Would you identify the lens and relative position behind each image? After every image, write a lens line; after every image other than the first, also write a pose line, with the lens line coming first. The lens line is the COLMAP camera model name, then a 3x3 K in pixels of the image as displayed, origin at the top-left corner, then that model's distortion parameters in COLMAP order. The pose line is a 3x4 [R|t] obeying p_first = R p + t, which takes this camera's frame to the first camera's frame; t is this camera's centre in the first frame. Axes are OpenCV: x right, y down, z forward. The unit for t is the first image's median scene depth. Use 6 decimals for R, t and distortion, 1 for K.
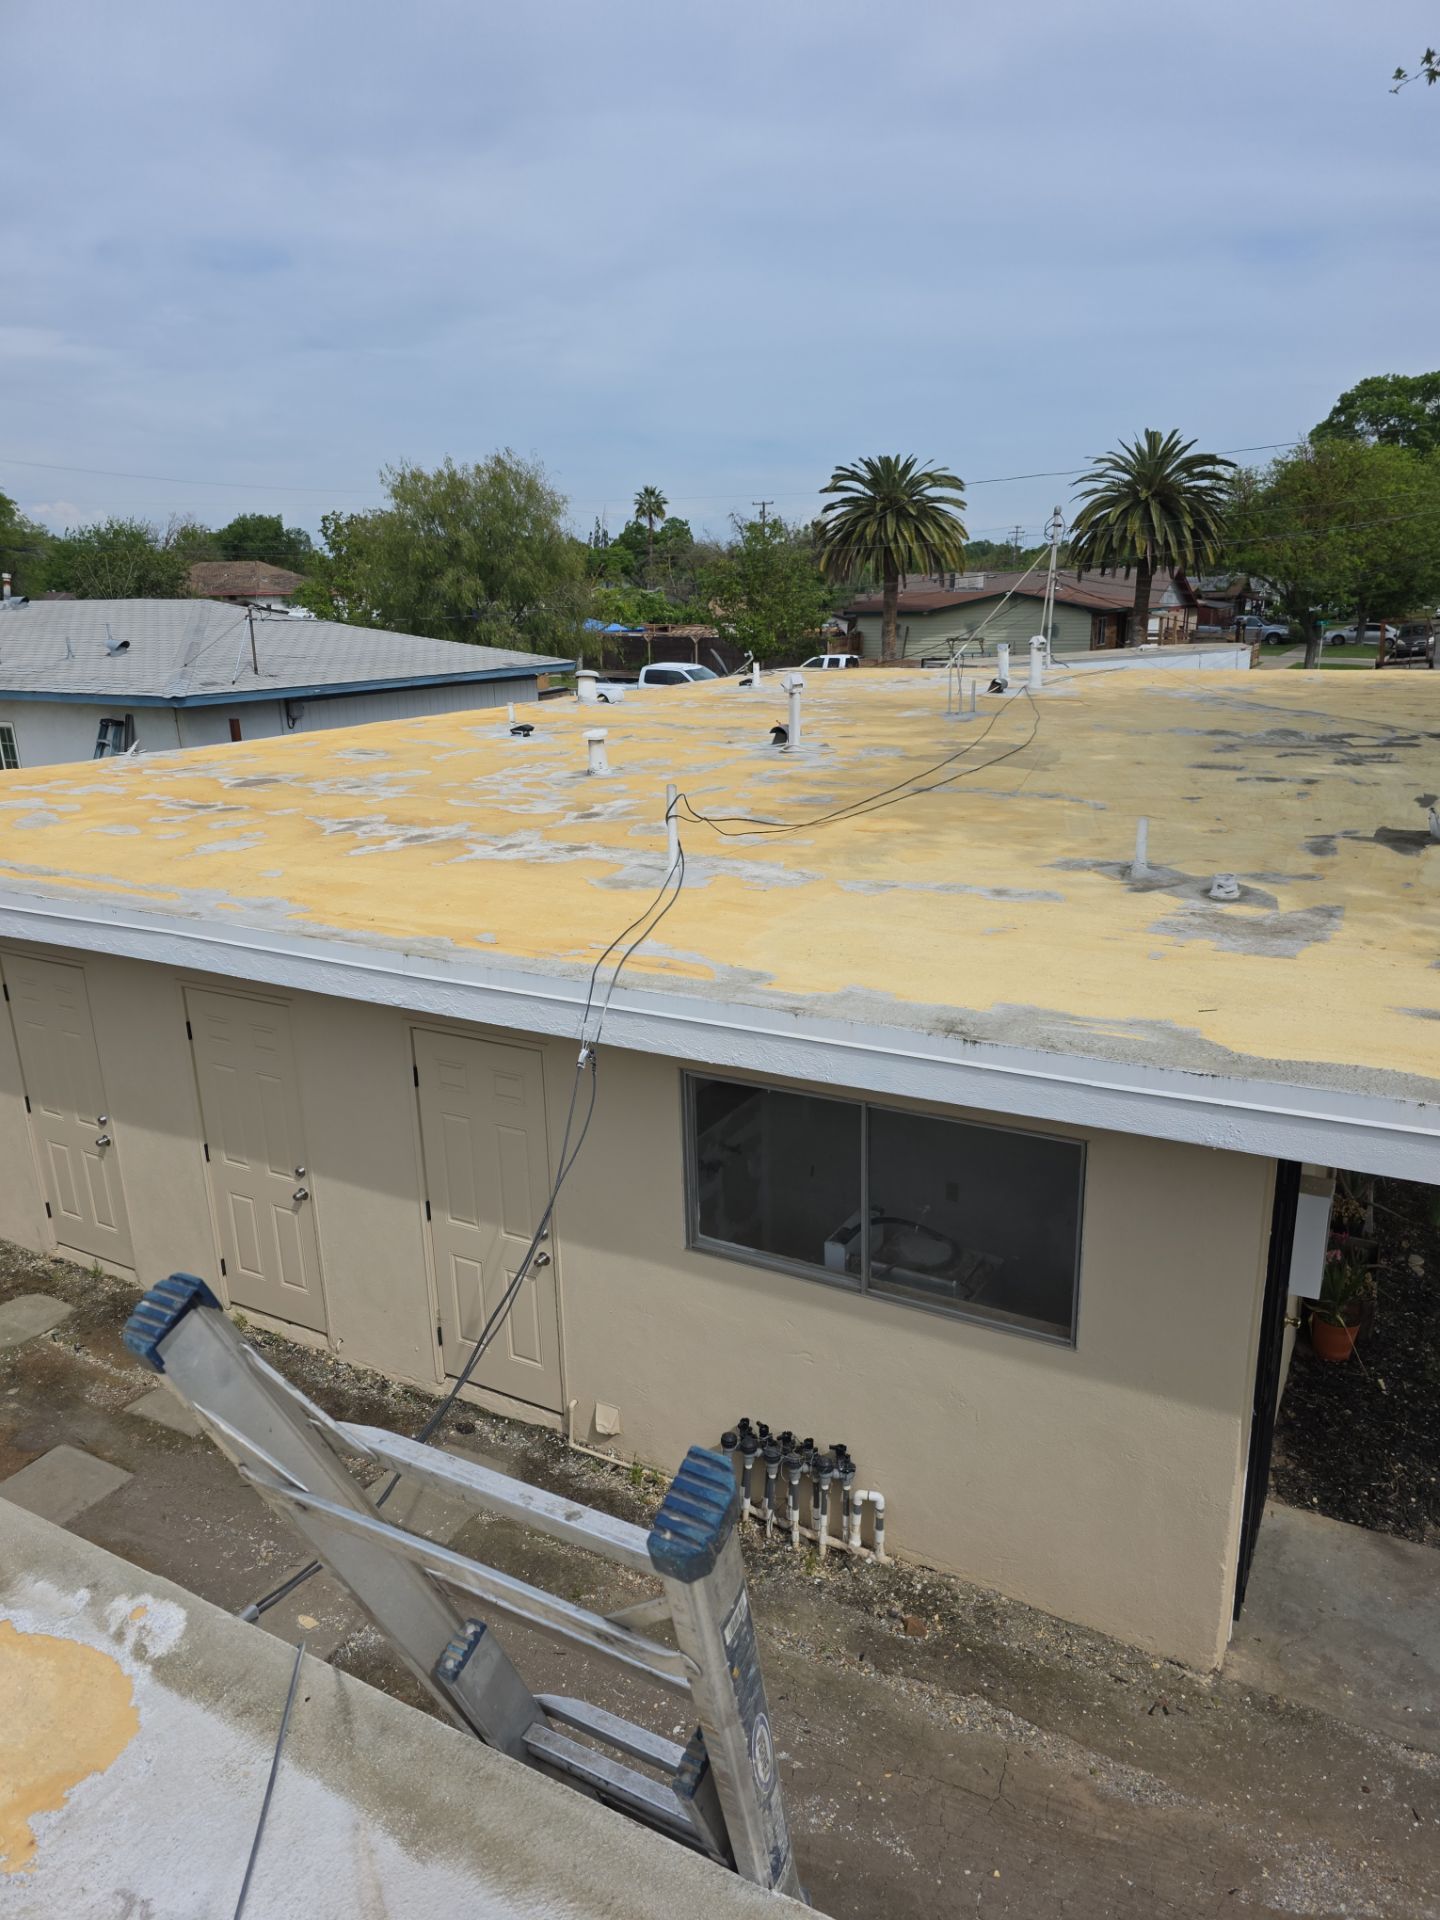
lens RADIAL K [[1313.1, 0, 713.2], [0, 1313.1, 978.5], [0, 0, 1]] dist [0.080036, -0.087412]
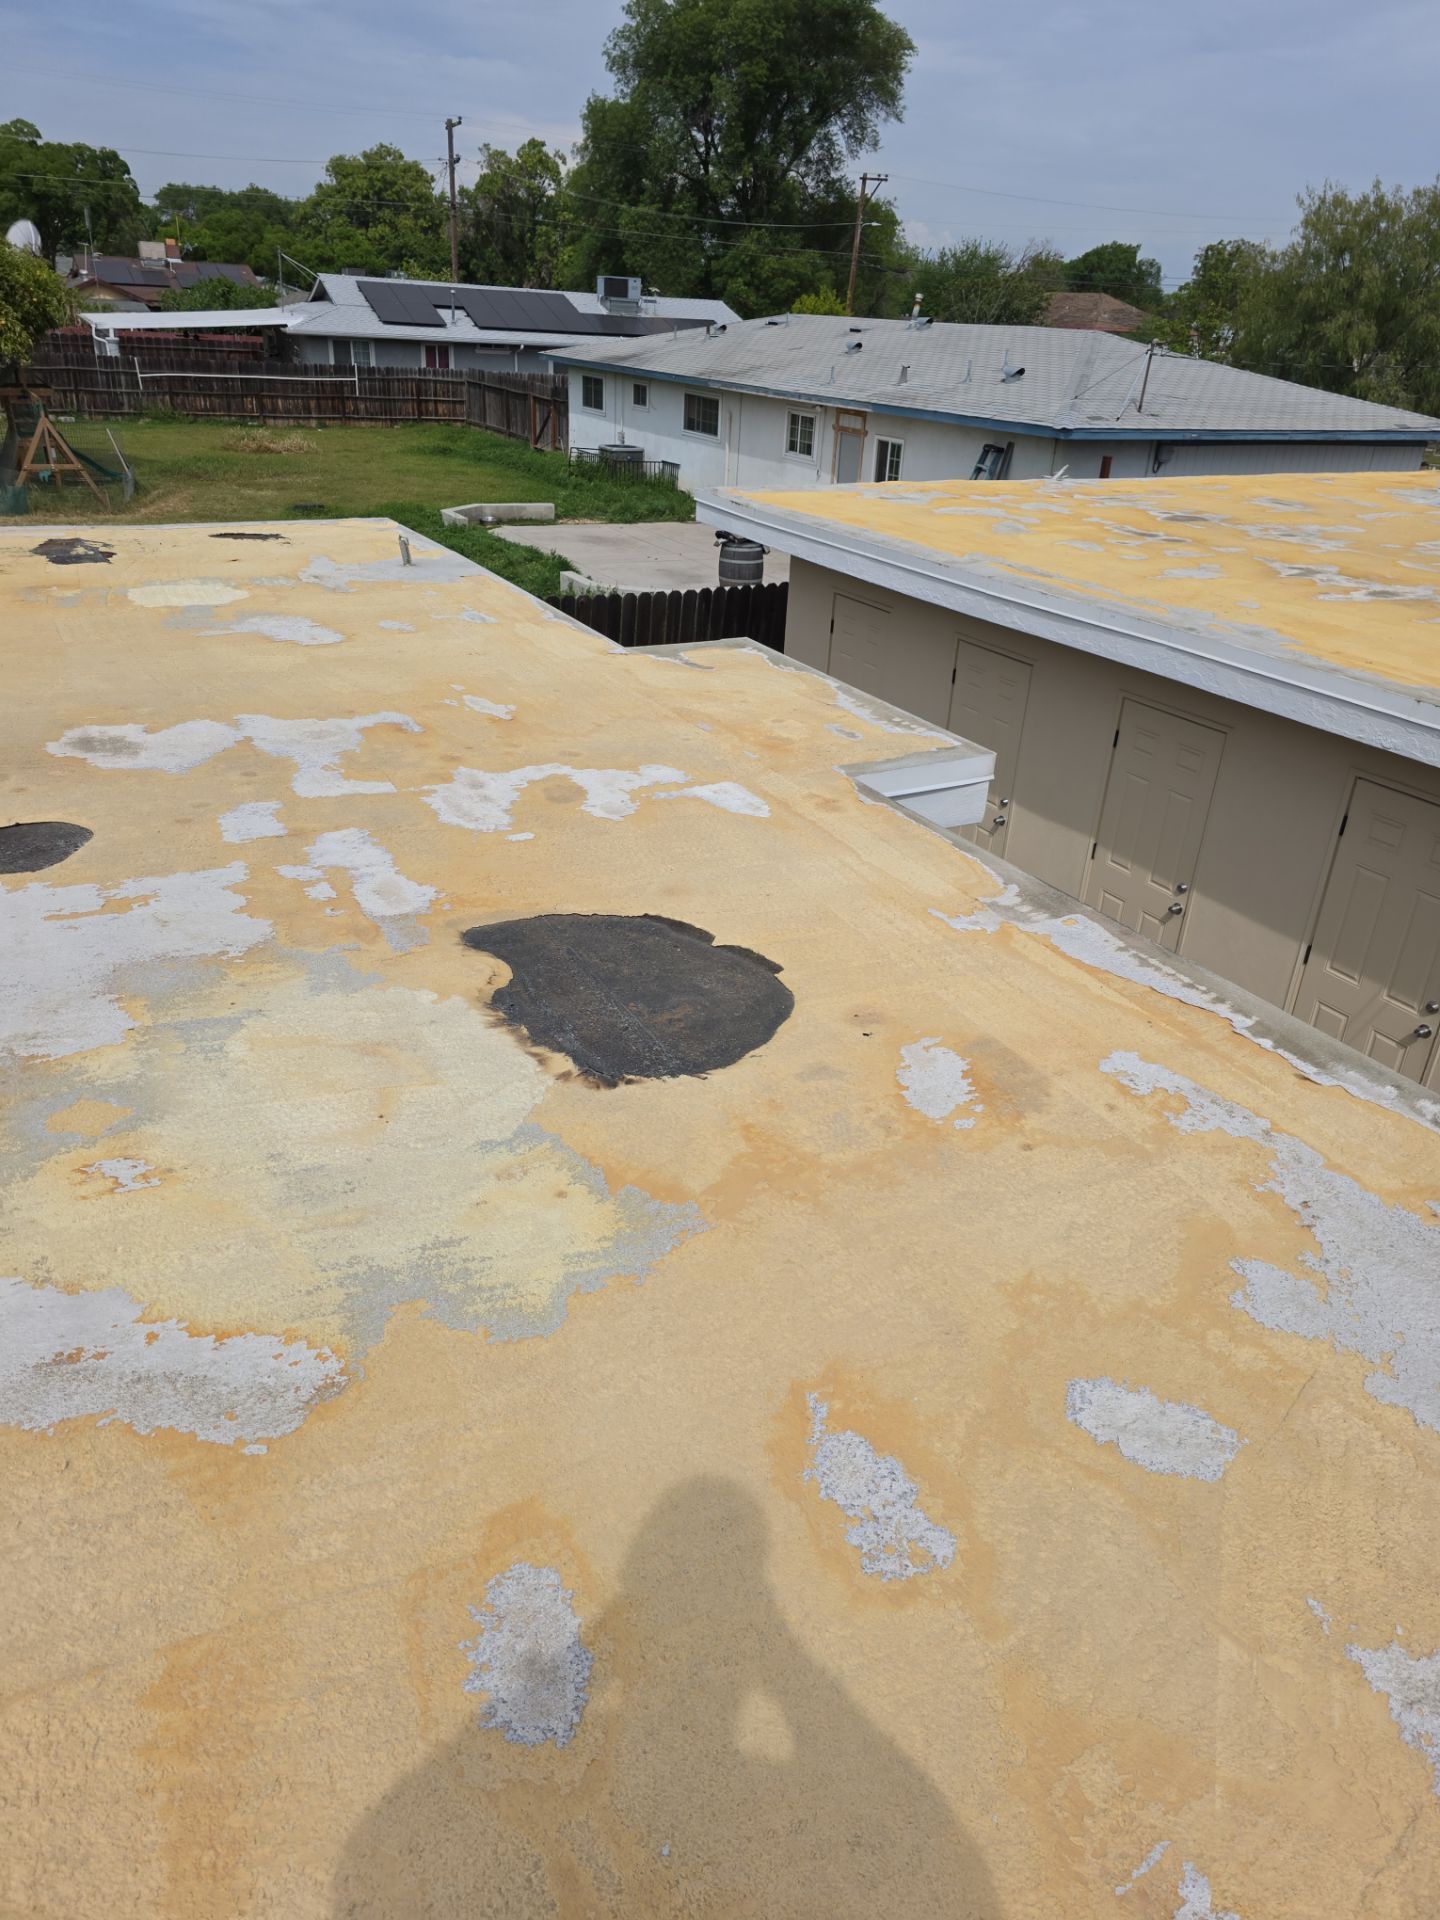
lens RADIAL K [[1302.1, 0, 720.0], [0, 1302.1, 960.0], [0, 0, 1]] dist [0.049321, -0.039524]
pose [[0.846064, 0.287374, -0.448991, -0.048259], [-0.211328, 0.954054, 0.212417, 0.019655], [0.489405, -0.084834, 0.867921, -0.046404]]
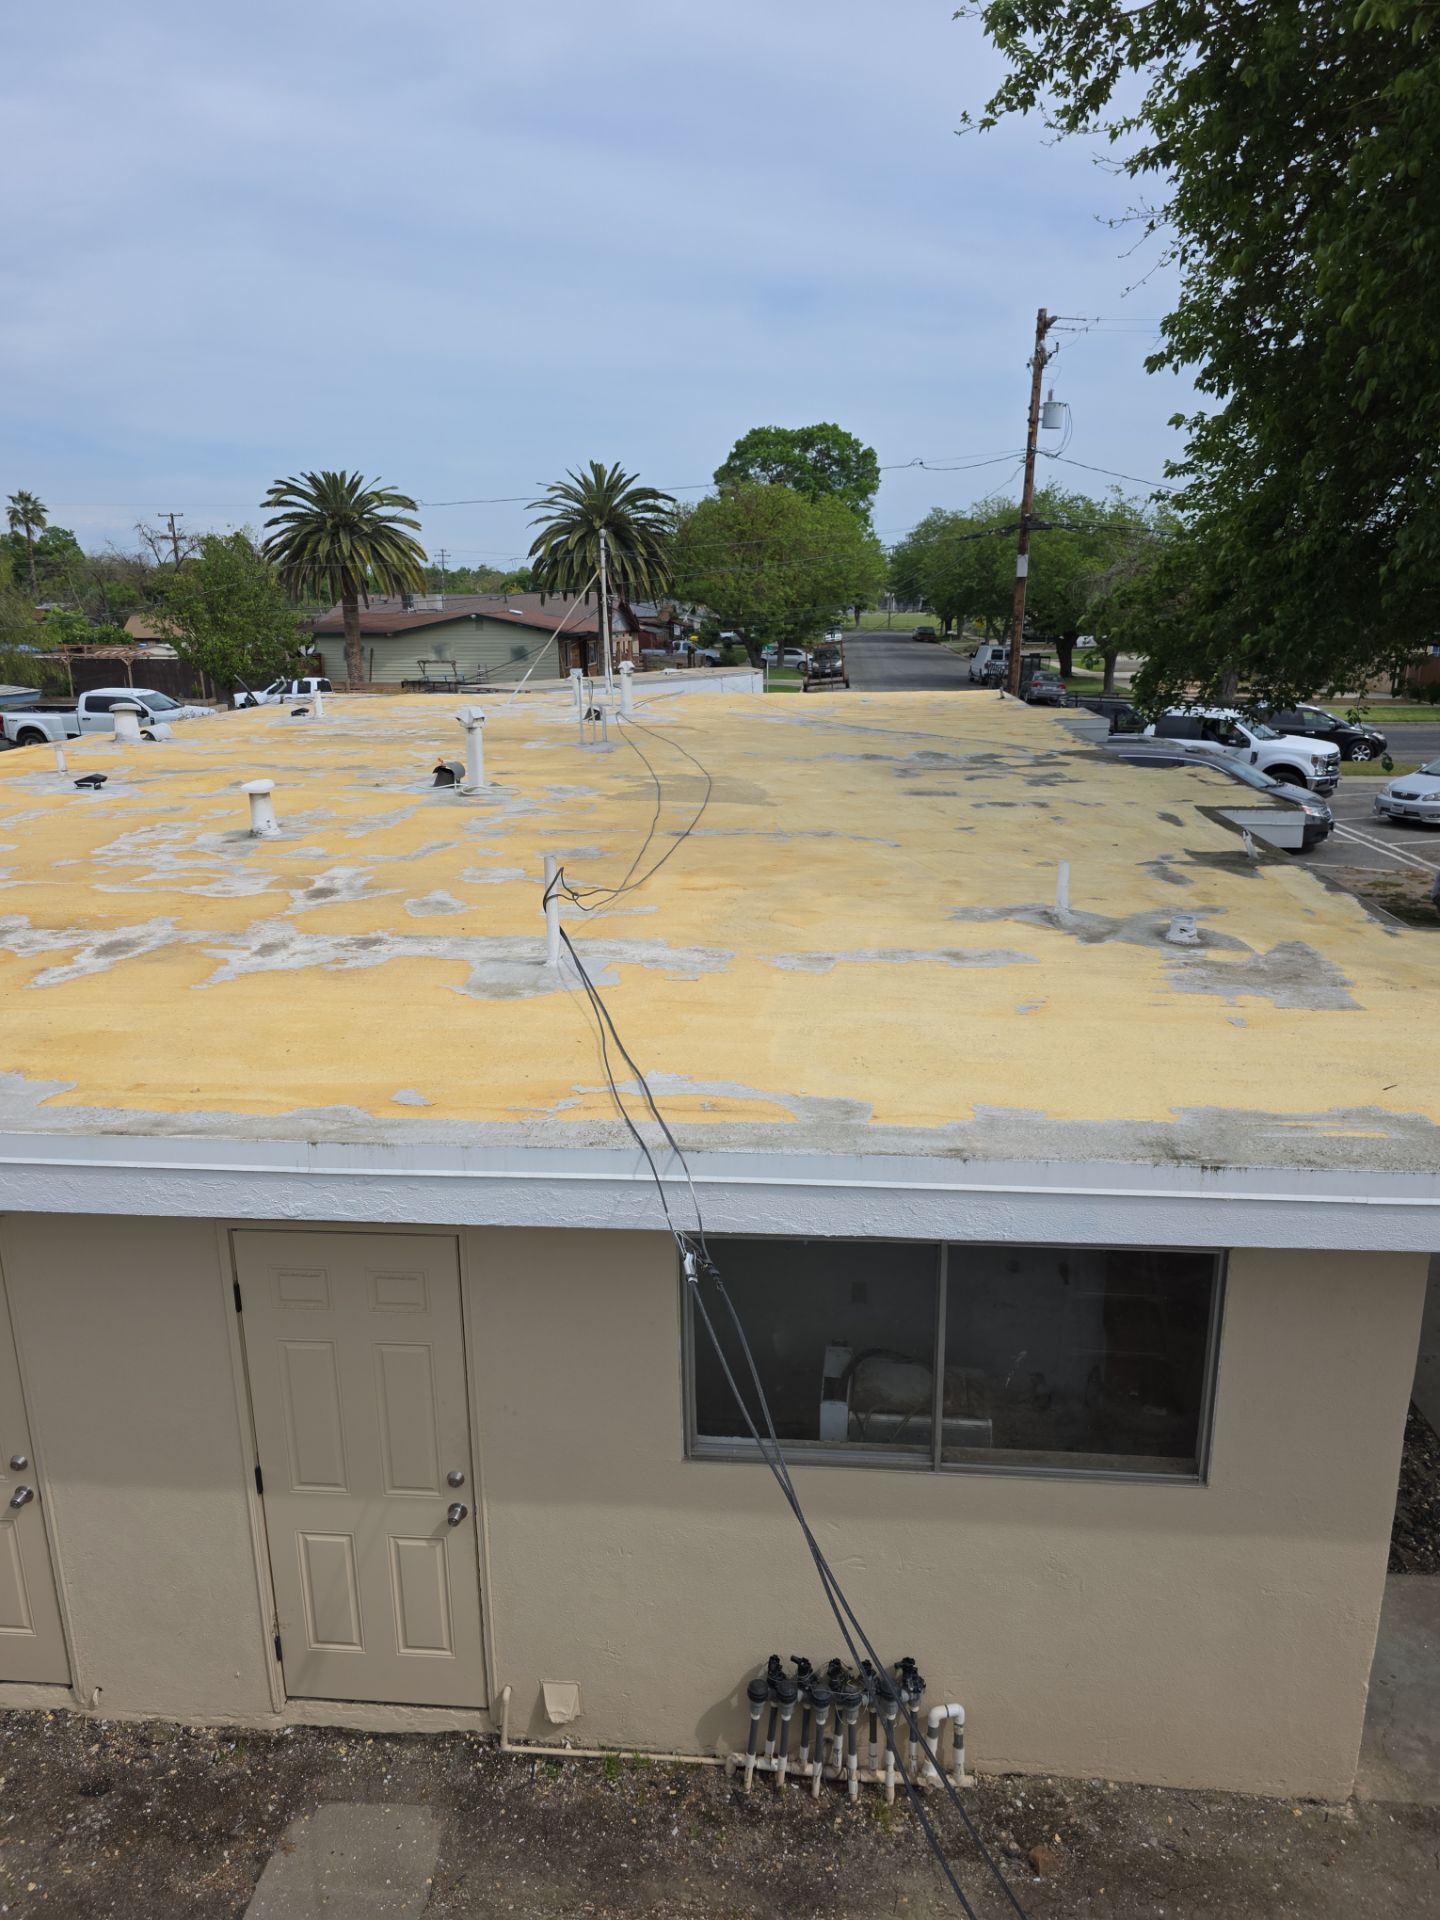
lens RADIAL K [[1313.4, 0, 720.0], [0, 1313.4, 960.0], [0, 0, 1]] dist [0.063882, -0.052891]
pose [[0.910360, -0.098966, 0.401809, -0.085768], [0.110248, 0.993892, -0.004988, -0.023642], [-0.398861, 0.048840, 0.915710, 0.082511]]
